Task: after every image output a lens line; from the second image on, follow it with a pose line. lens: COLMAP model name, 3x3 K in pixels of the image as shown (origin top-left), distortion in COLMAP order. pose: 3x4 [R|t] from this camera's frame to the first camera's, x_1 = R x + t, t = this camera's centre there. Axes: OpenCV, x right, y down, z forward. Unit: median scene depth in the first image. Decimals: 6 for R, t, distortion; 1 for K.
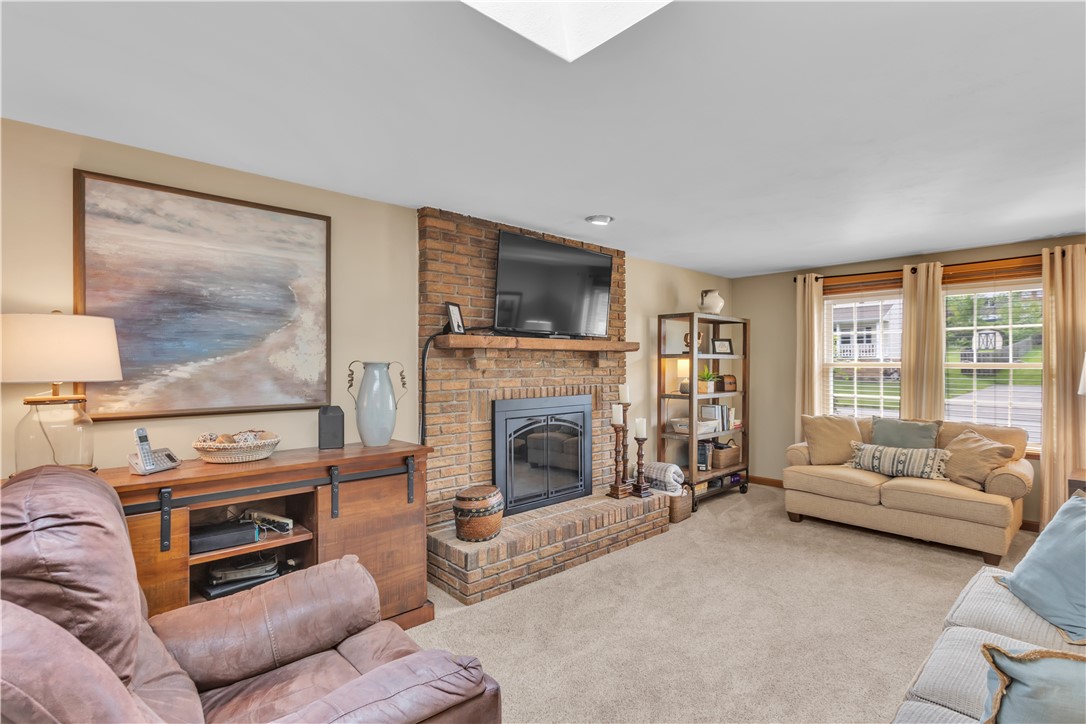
lens RADIAL K [[529.9, 0, 538.6], [0, 529.9, 361.8], [0, 0, 1]] dist [-0.012032, 0.007026]
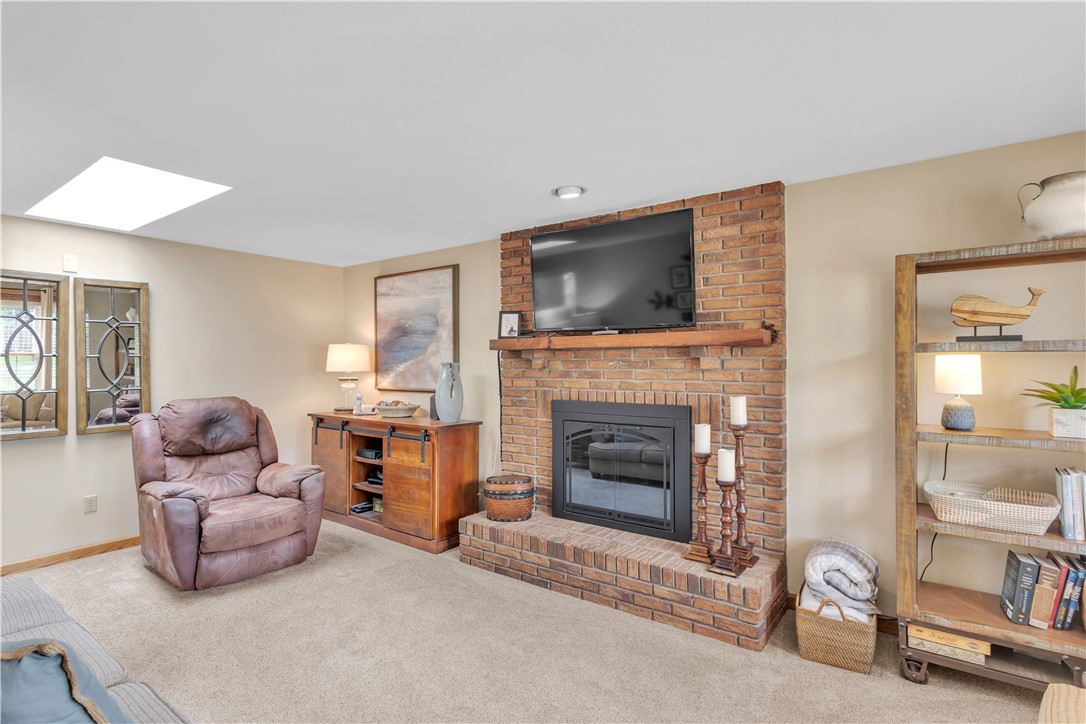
lens RADIAL K [[529.9, 0, 538.6], [0, 529.9, 361.8], [0, 0, 1]] dist [-0.012032, 0.007026]
pose [[0.194338, -0.002666, -0.980931, 0.798919], [0.005520, 0.999983, -0.001624, 0.001183], [0.980919, -0.005099, 0.194350, 0.680680]]
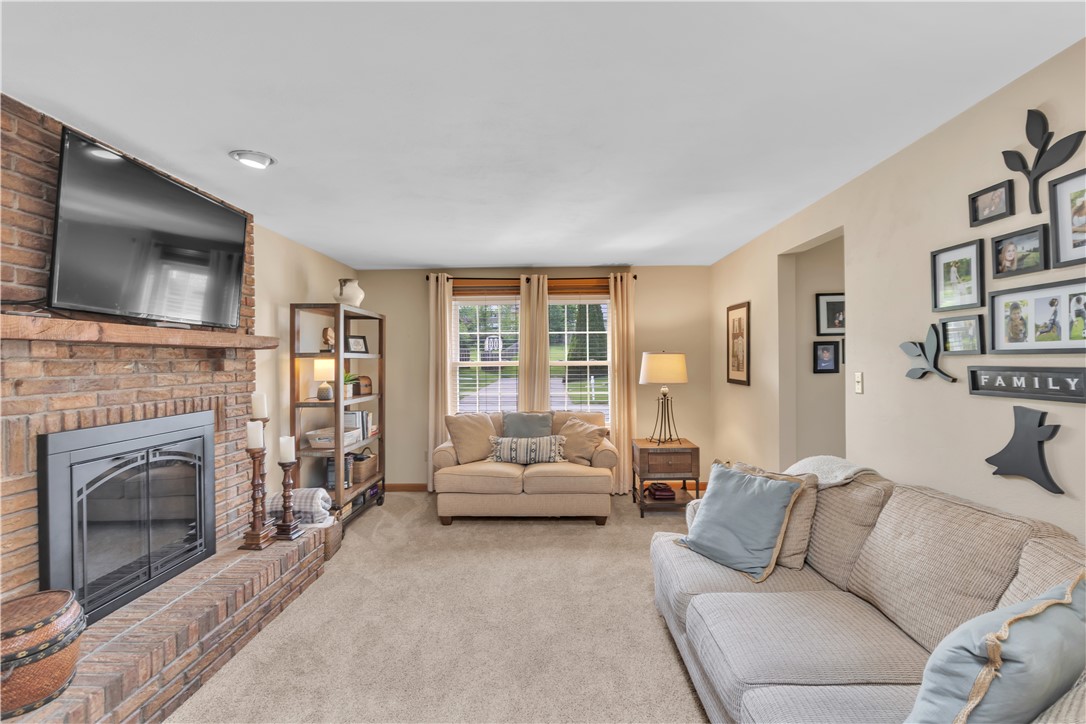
lens RADIAL K [[529.9, 0, 538.6], [0, 529.9, 361.8], [0, 0, 1]] dist [-0.012032, 0.007026]
pose [[0.688131, -0.007574, 0.725547, -0.112577], [0.007631, 0.999966, 0.003201, -0.000848], [-0.725546, 0.003334, 0.688165, 0.216091]]
